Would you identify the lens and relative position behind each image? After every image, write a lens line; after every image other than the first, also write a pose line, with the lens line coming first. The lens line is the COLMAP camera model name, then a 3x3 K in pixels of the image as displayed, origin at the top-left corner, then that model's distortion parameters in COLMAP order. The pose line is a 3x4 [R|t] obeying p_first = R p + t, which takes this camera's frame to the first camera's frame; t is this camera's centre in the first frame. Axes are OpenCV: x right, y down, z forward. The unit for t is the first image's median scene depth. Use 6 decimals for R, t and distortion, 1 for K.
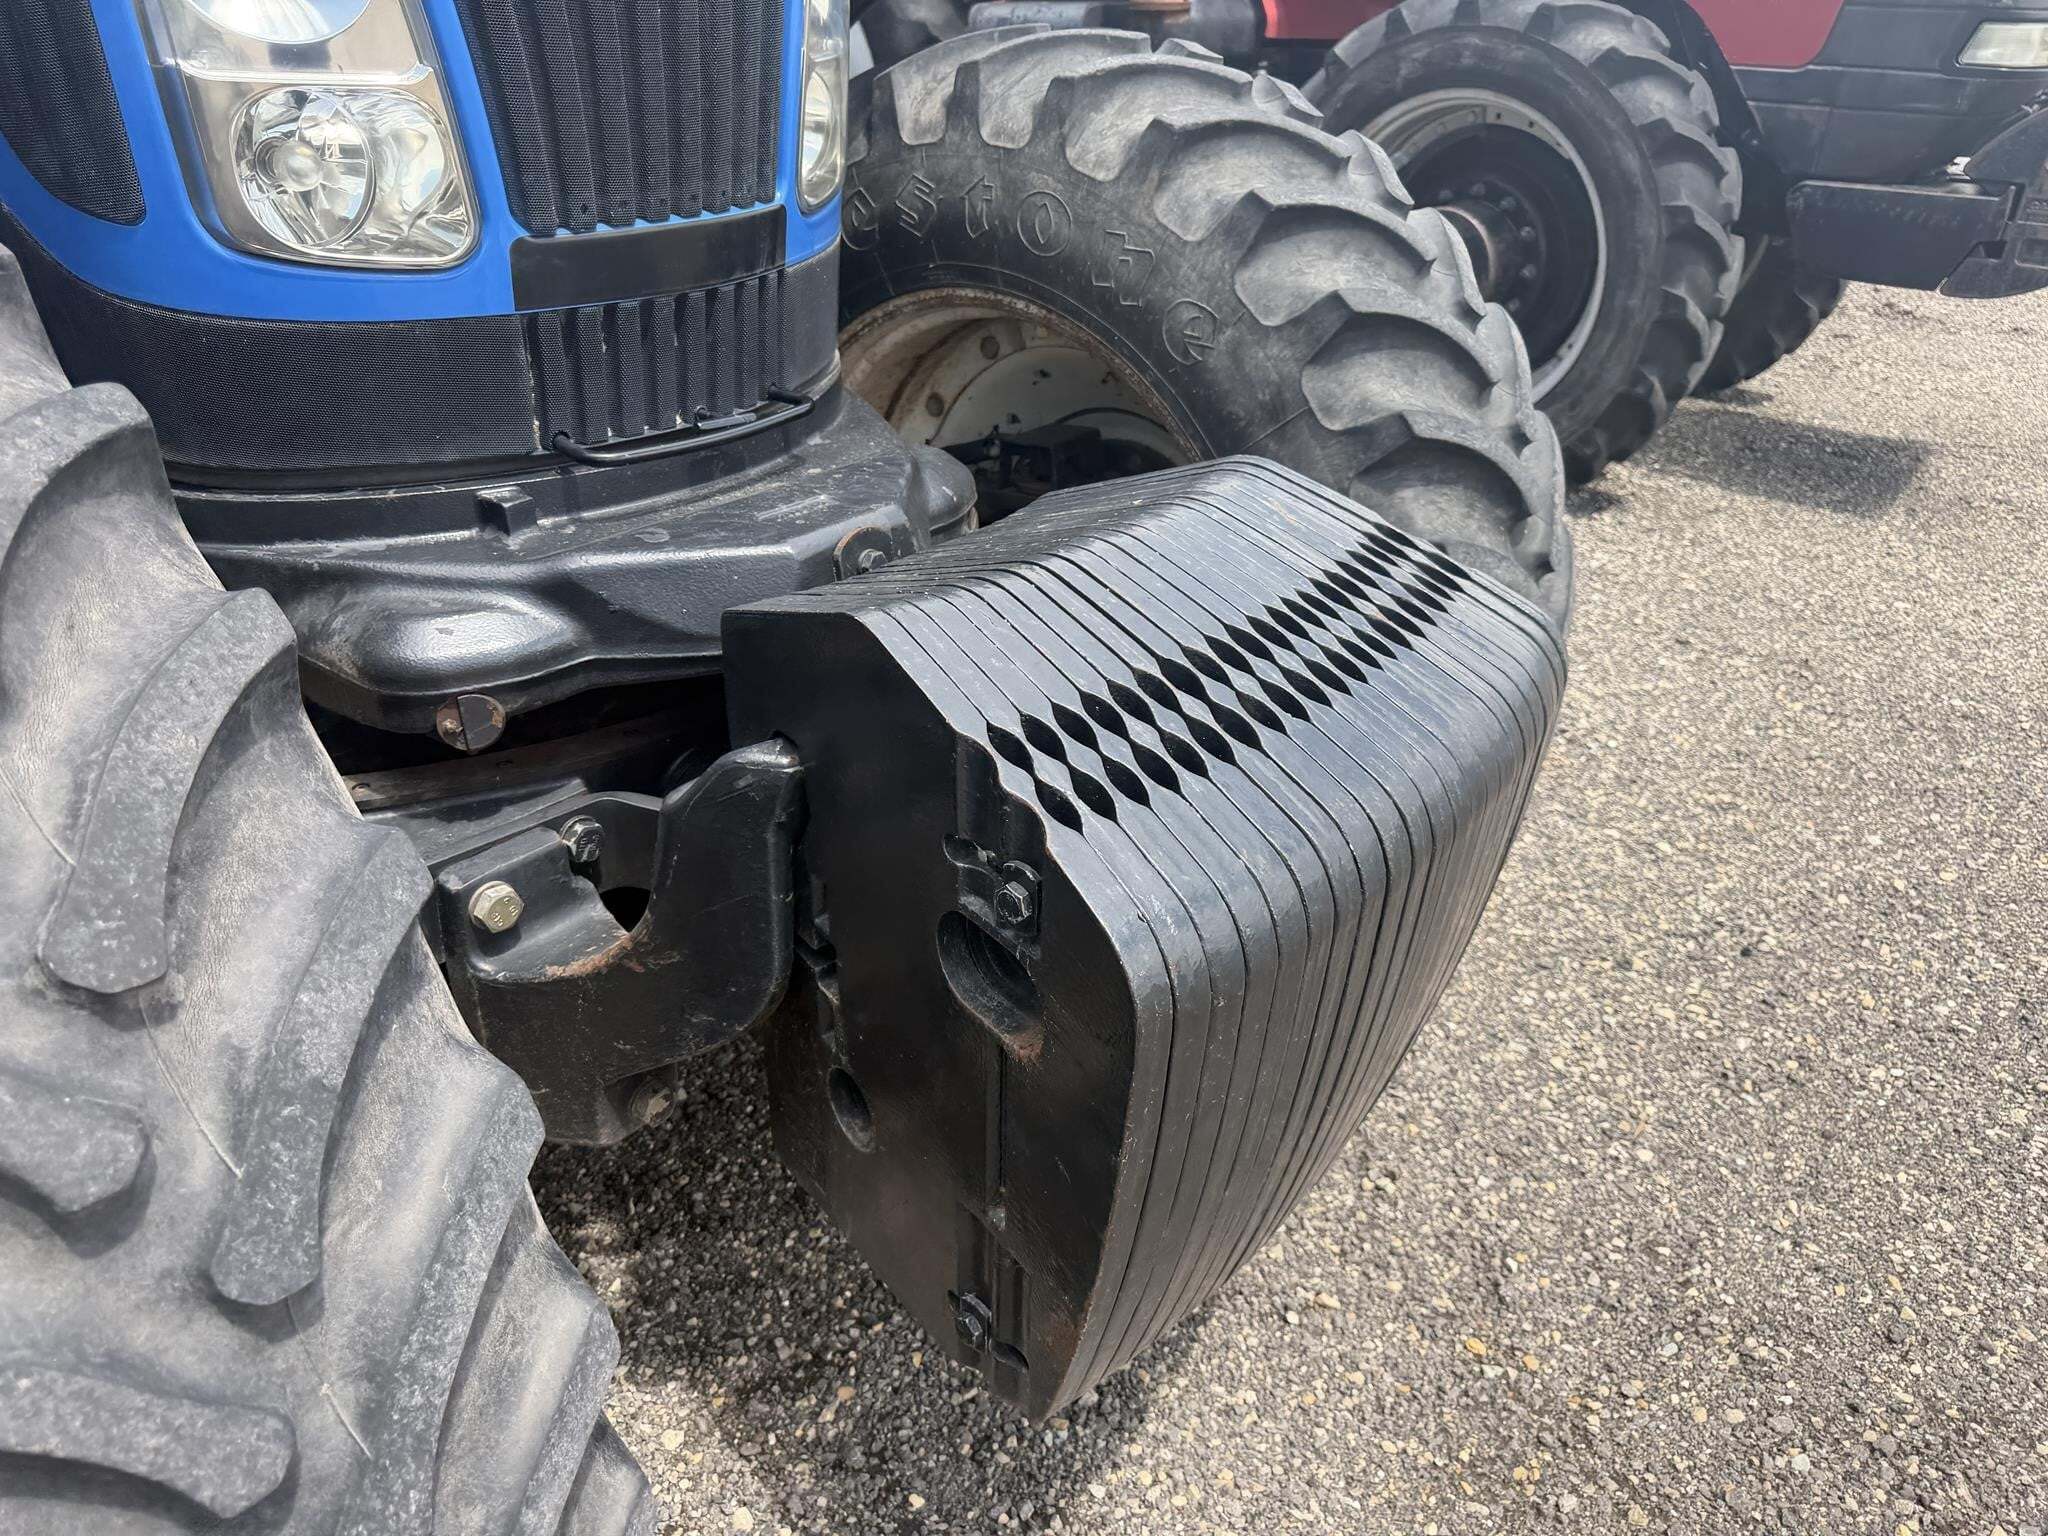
lens RADIAL K [[1408.6, 0, 1001.8], [0, 1408.6, 768.3], [0, 0, 1]] dist [0.068253, -0.105319]
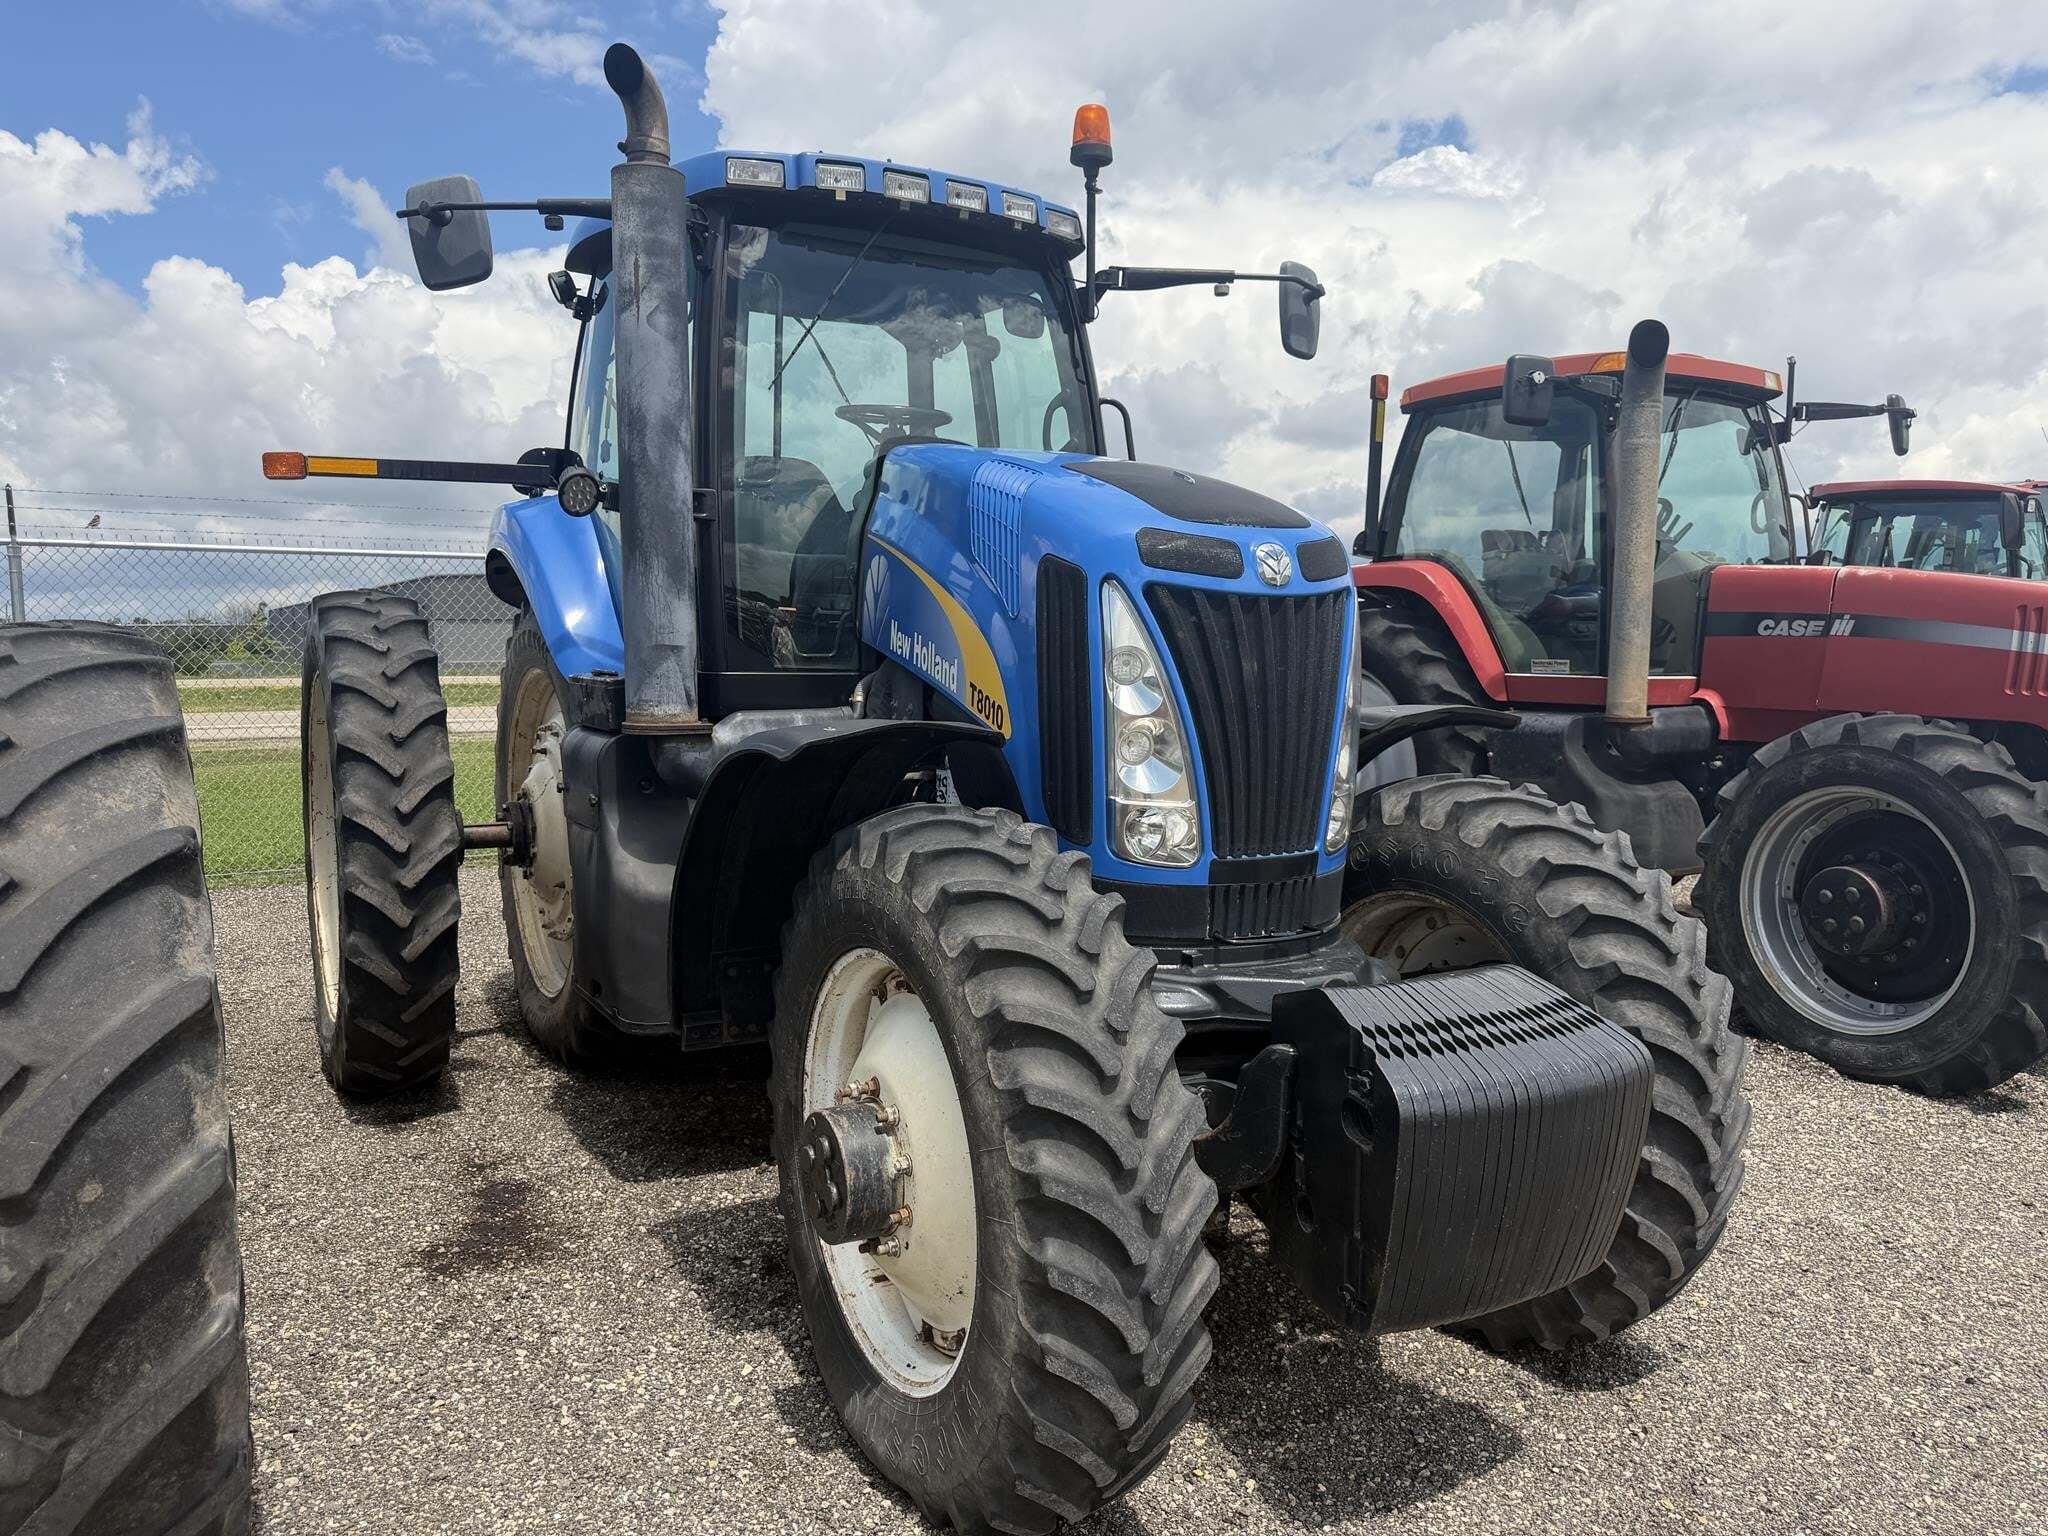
lens RADIAL K [[1494.5, 0, 976.4], [0, 1494.5, 765.0], [0, 0, 1]] dist [0.076251, -0.144048]
pose [[0.921898, 0.035878, -0.385768, 0.254696], [-0.186523, 0.913817, -0.360759, 0.436557], [0.339579, 0.404537, 0.849138, -1.247833]]
